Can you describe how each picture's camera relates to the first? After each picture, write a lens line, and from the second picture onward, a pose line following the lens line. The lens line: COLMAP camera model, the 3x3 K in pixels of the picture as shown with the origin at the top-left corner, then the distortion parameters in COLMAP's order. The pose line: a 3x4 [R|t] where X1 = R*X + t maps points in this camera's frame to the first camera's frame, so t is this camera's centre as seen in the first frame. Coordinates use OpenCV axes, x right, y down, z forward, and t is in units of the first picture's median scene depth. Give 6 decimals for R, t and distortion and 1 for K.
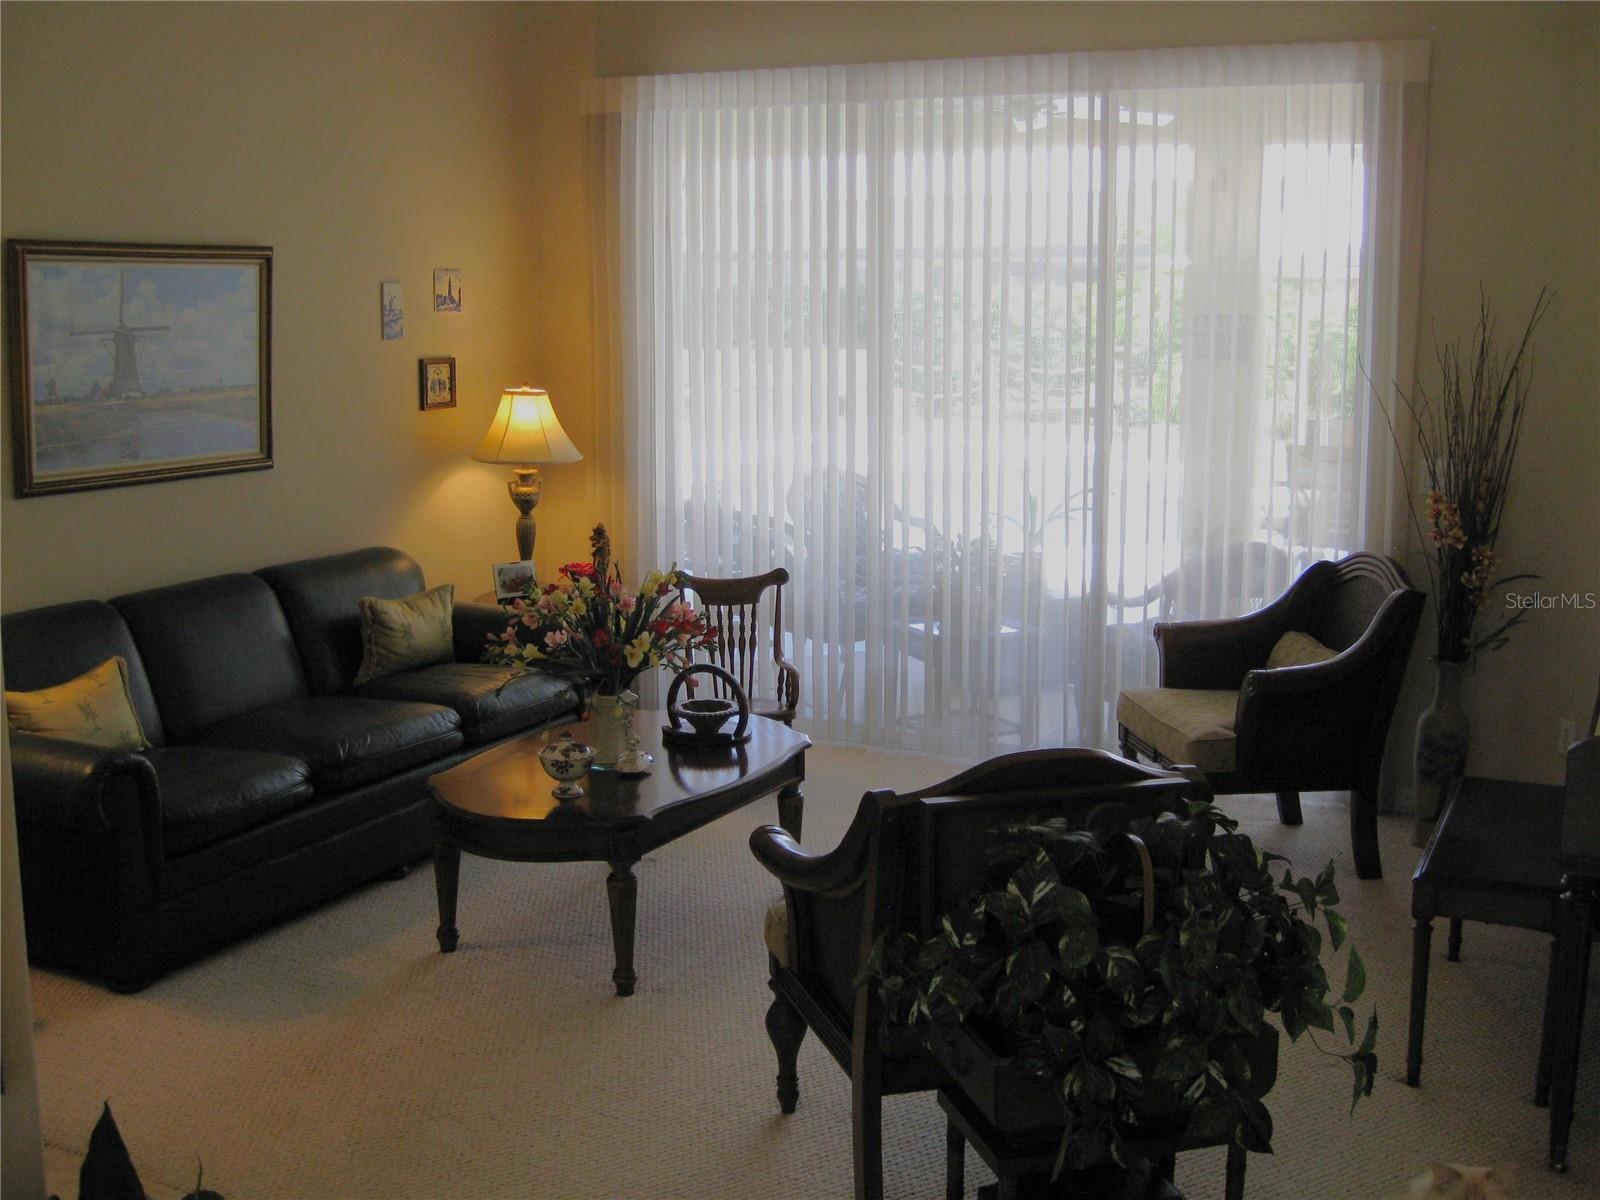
lens RADIAL K [[1785.2, 0, 799.6], [0, 1785.2, 599.2], [0, 0, 1]] dist [-0.153388, 0.000000]
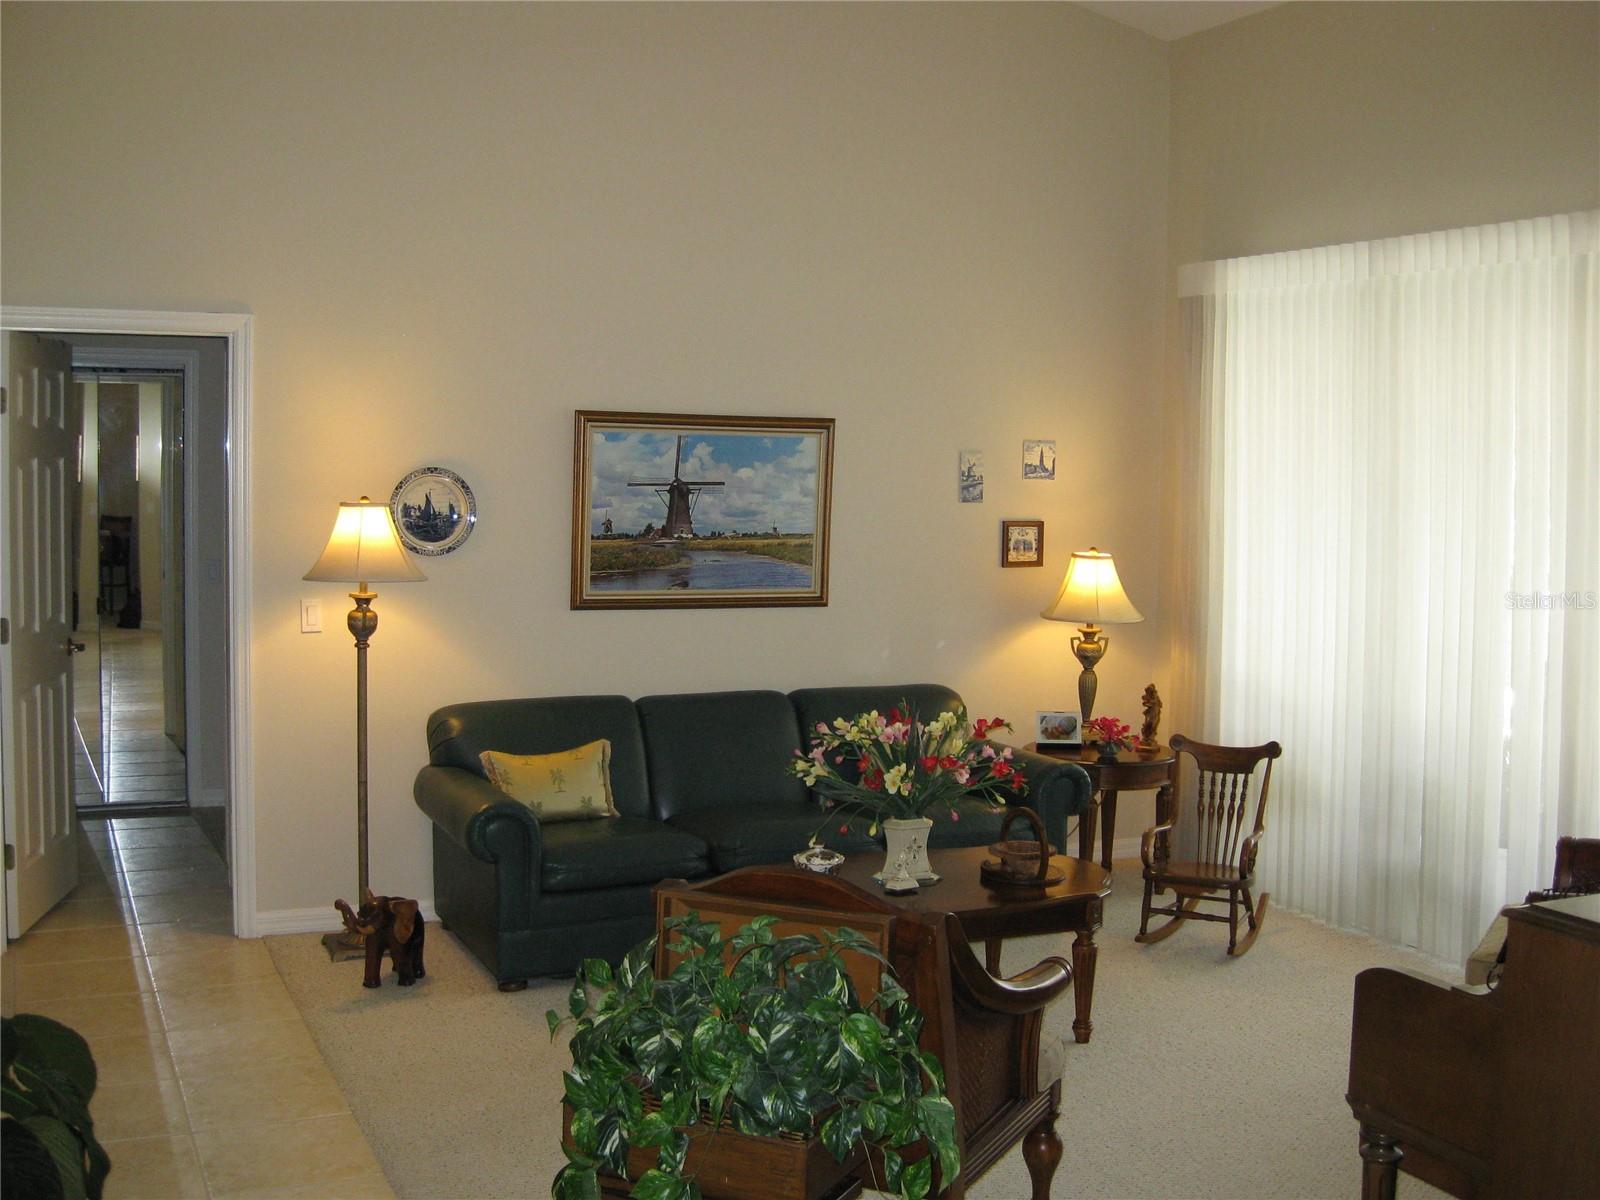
lens RADIAL K [[1757.4, 0, 800.5], [0, 1757.4, 598.1], [0, 0, 1]] dist [-0.137021, 0.000000]
pose [[0.772214, 0.055456, -0.632938, 0.394080], [-0.118500, 0.991275, -0.057723, -0.009343], [0.624215, 0.119578, 0.772047, 0.076938]]
